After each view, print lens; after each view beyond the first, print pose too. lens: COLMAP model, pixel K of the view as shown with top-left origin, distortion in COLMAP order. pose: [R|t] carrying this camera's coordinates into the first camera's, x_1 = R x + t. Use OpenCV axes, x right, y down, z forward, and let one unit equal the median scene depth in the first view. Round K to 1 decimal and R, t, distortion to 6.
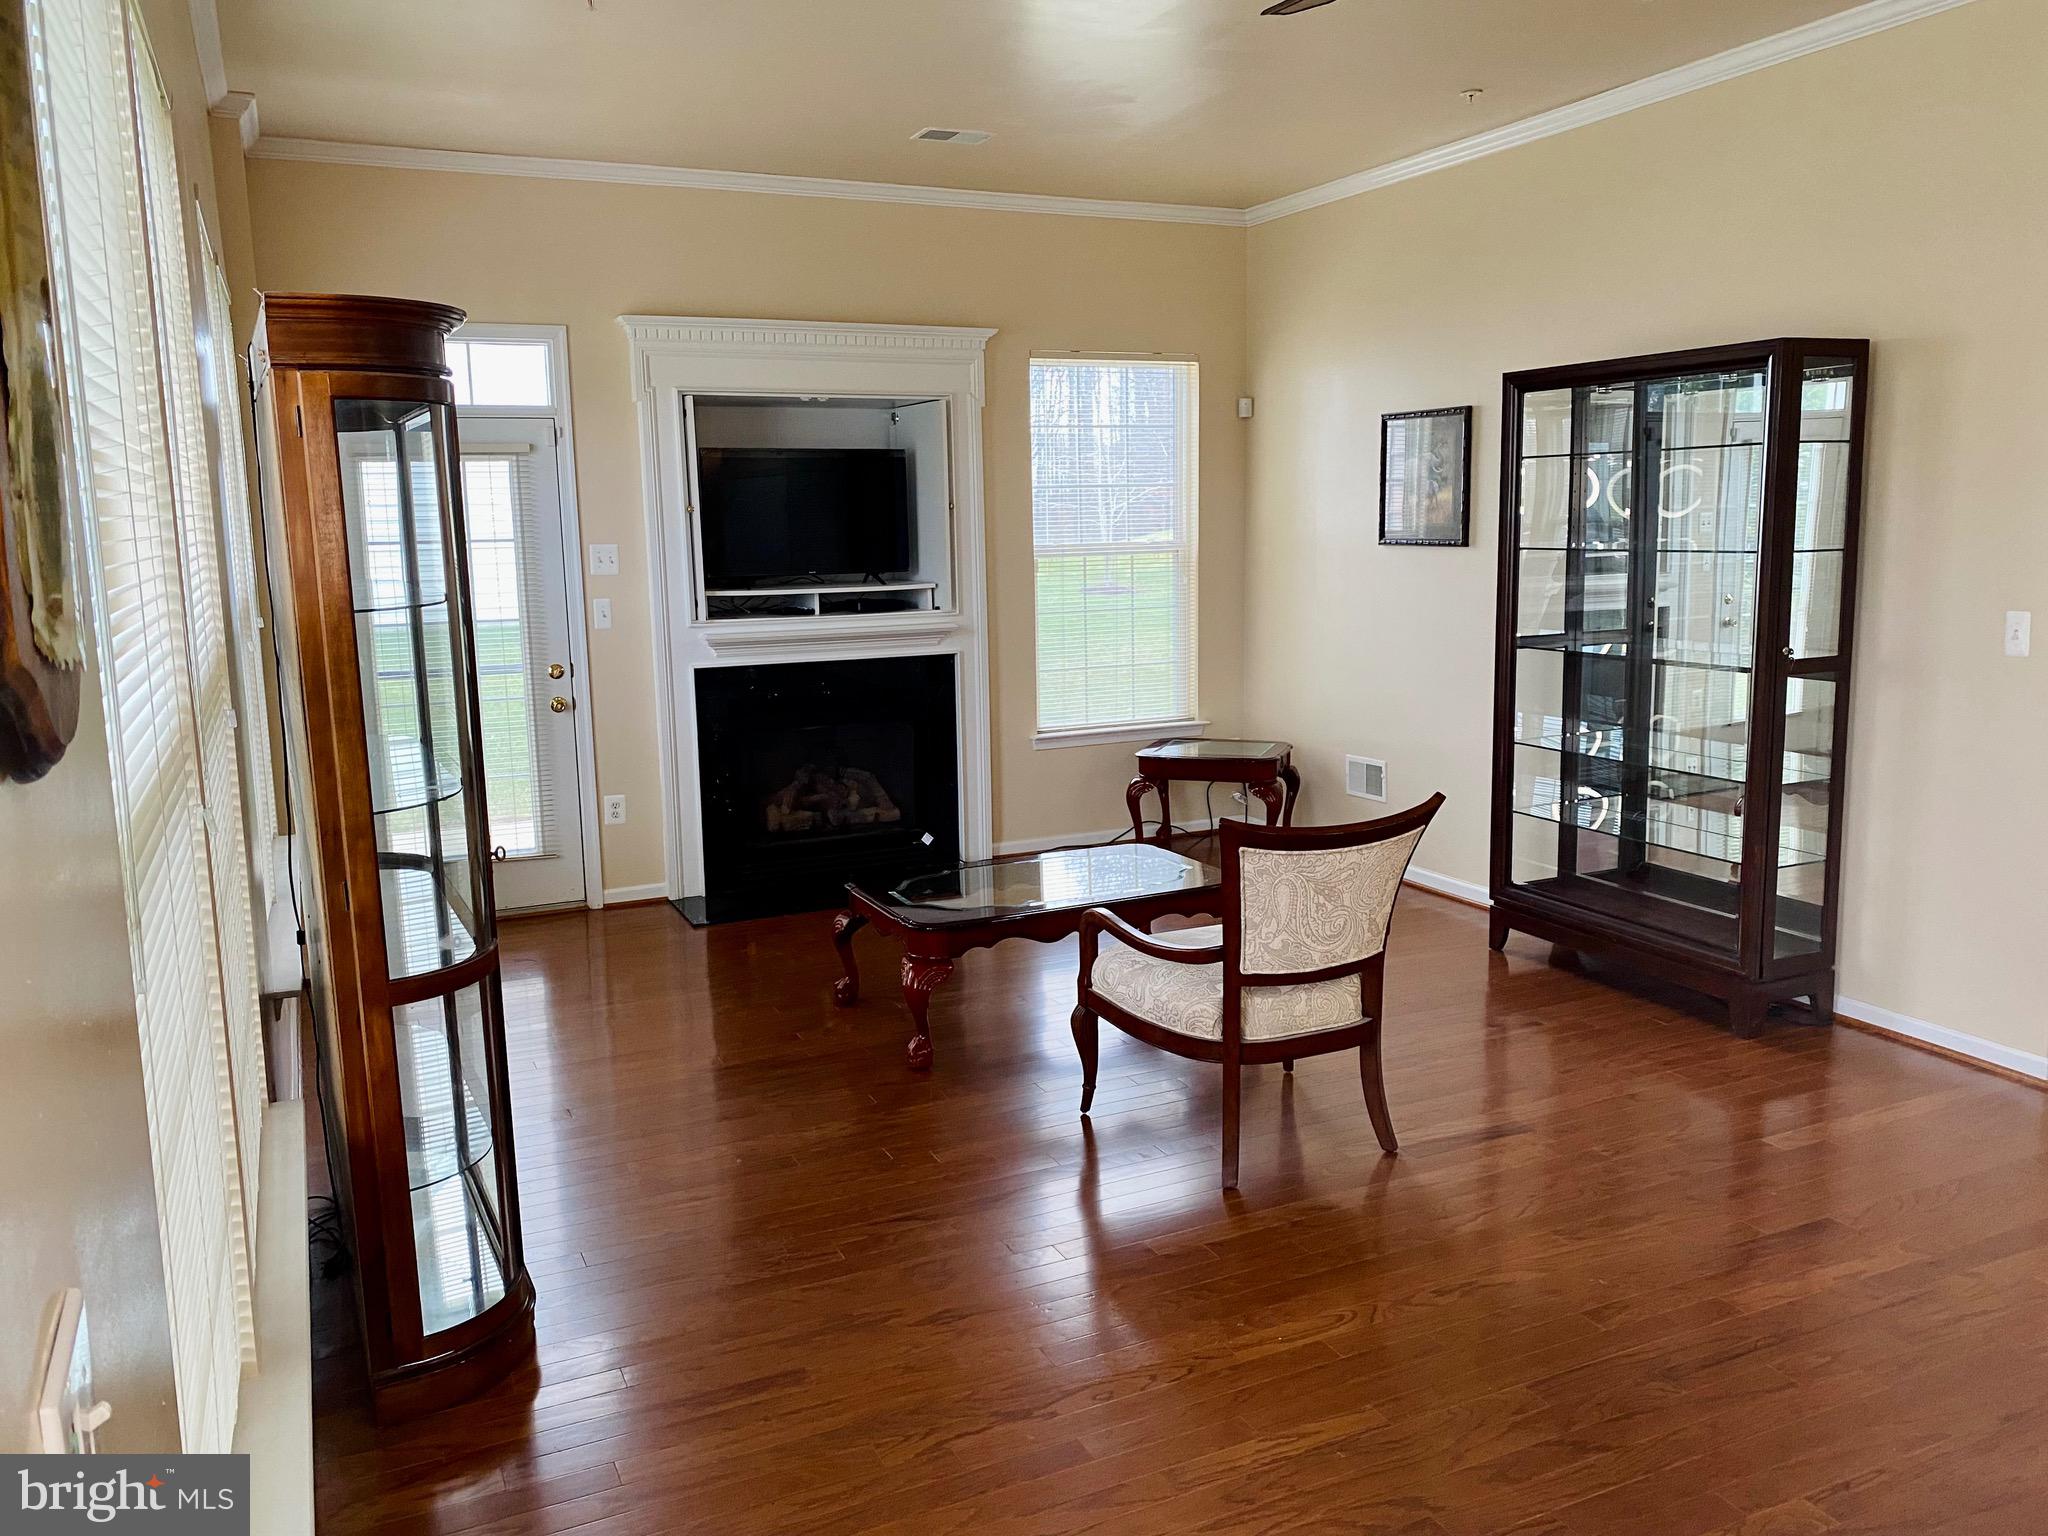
lens RADIAL K [[1554.6, 0, 1026.7], [0, 1554.6, 771.4], [0, 0, 1]] dist [0.030821, -0.026793]
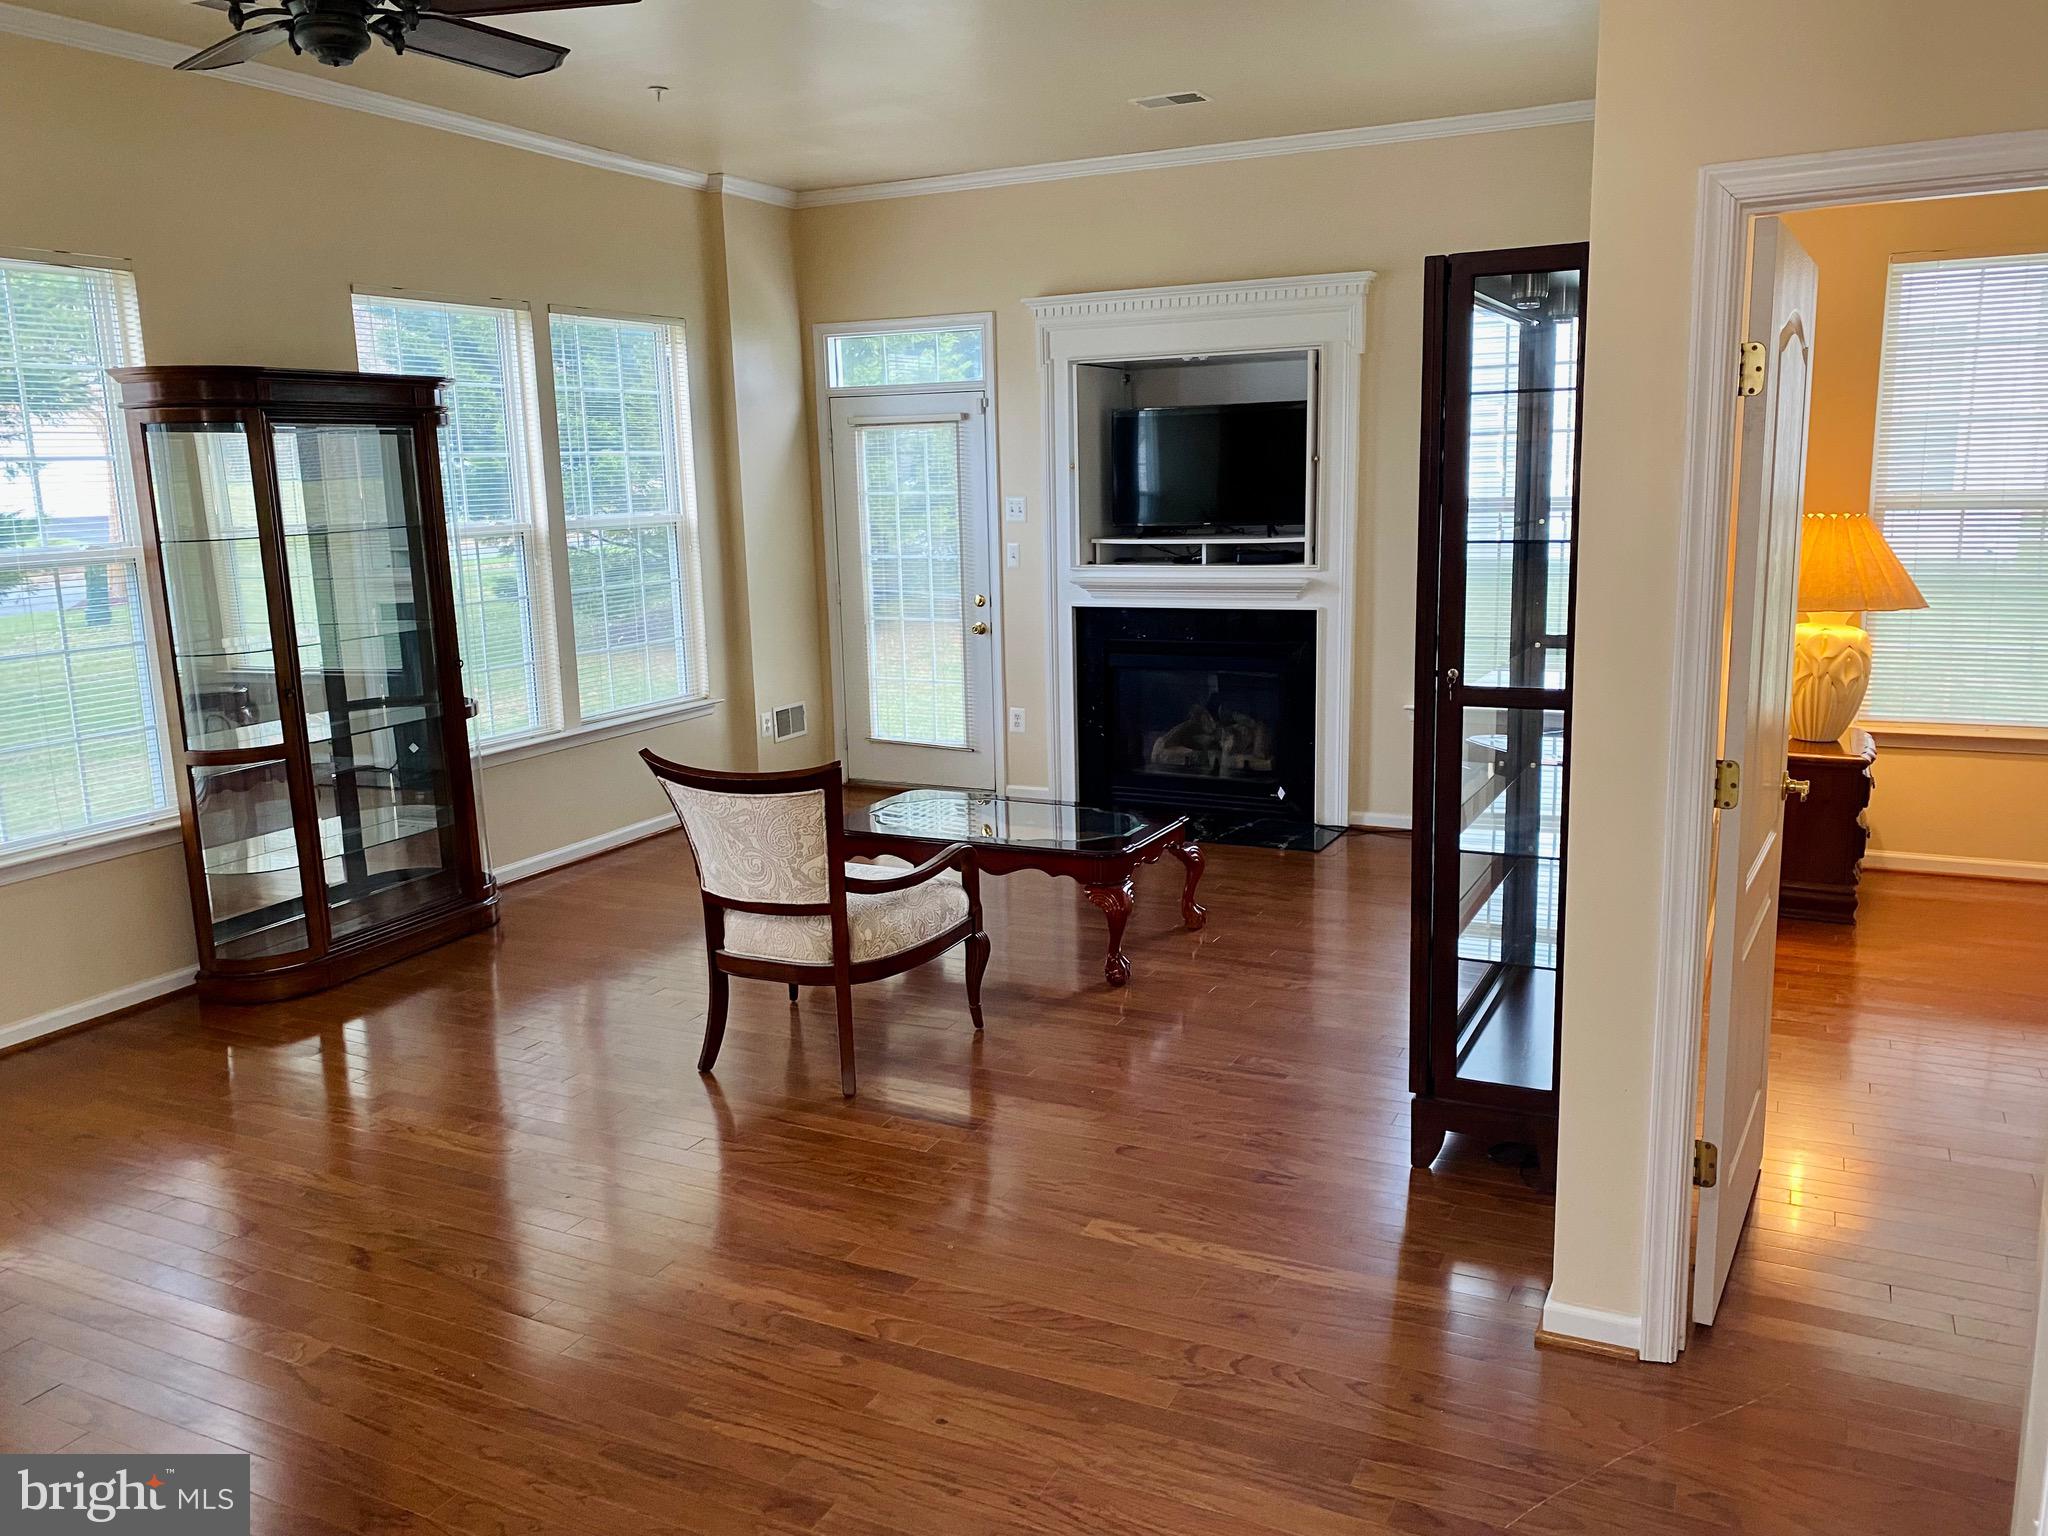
lens RADIAL K [[1554.6, 0, 1013.3], [0, 1554.6, 764.9], [0, 0, 1]] dist [0.030821, -0.026793]
pose [[0.626793, 0.148243, -0.764954, 0.617533], [-0.116713, 0.988521, 0.095936, -0.052756], [0.770395, 0.029148, 0.636900, 0.236242]]
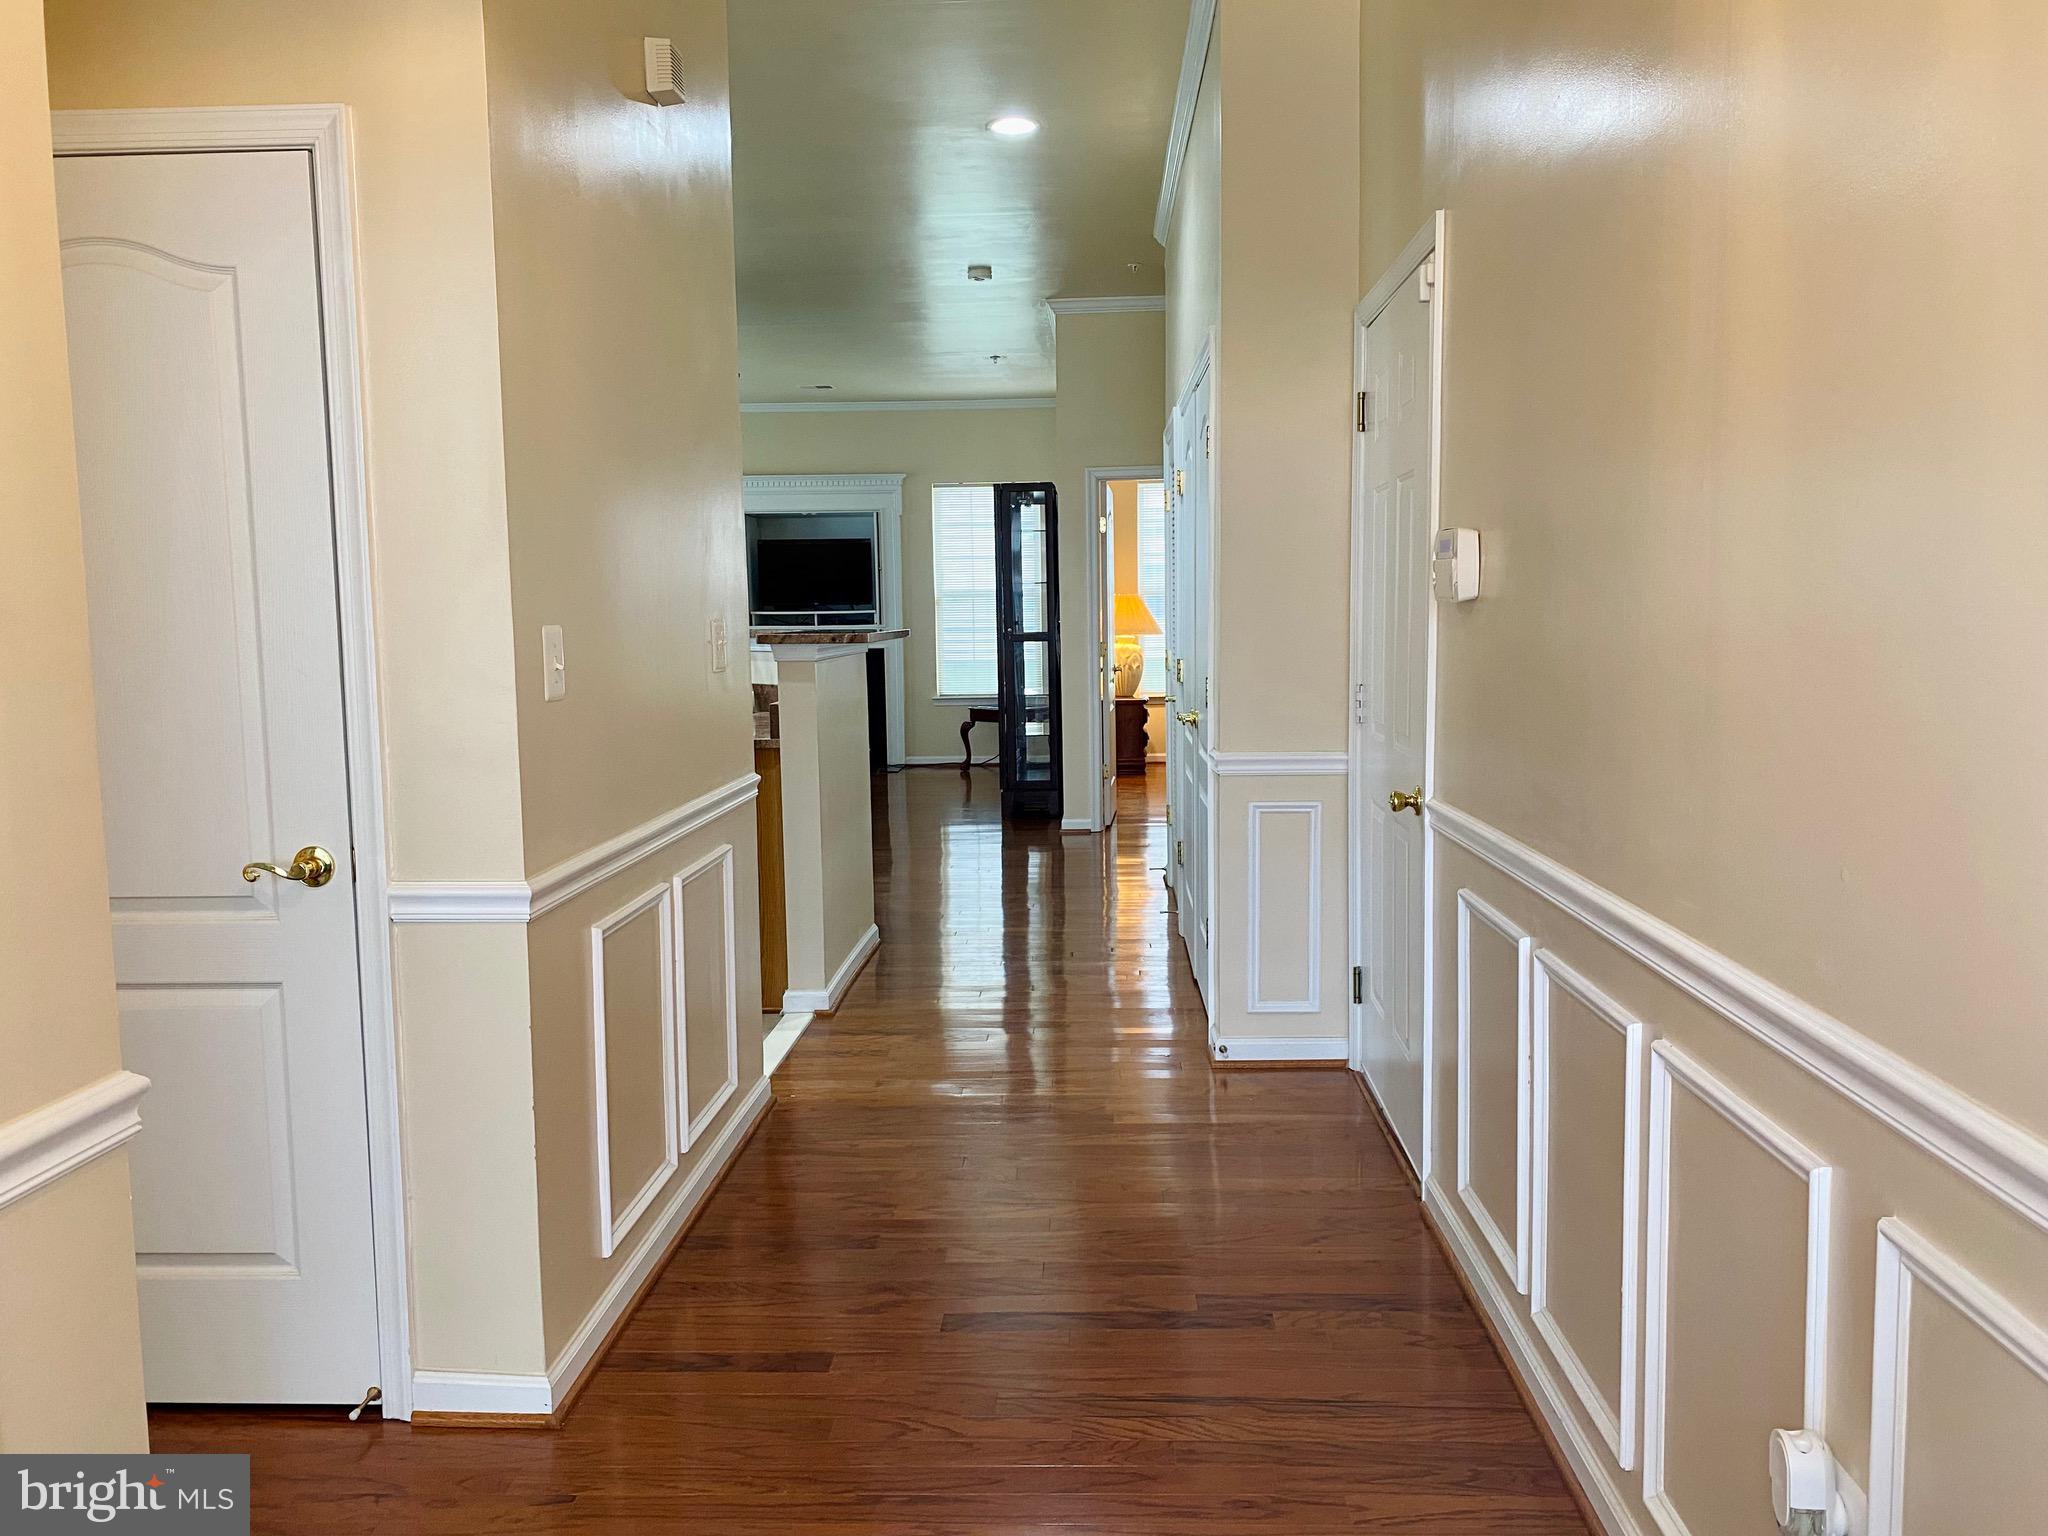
lens RADIAL K [[1554.6, 0, 1030.6], [0, 1554.6, 770.5], [0, 0, 1]] dist [0.030821, -0.026793]
pose [[0.898263, 0.051376, -0.436445, 0.947708], [-0.075375, 0.996437, -0.037838, 0.128254], [0.432946, 0.066885, 0.898935, -0.584912]]
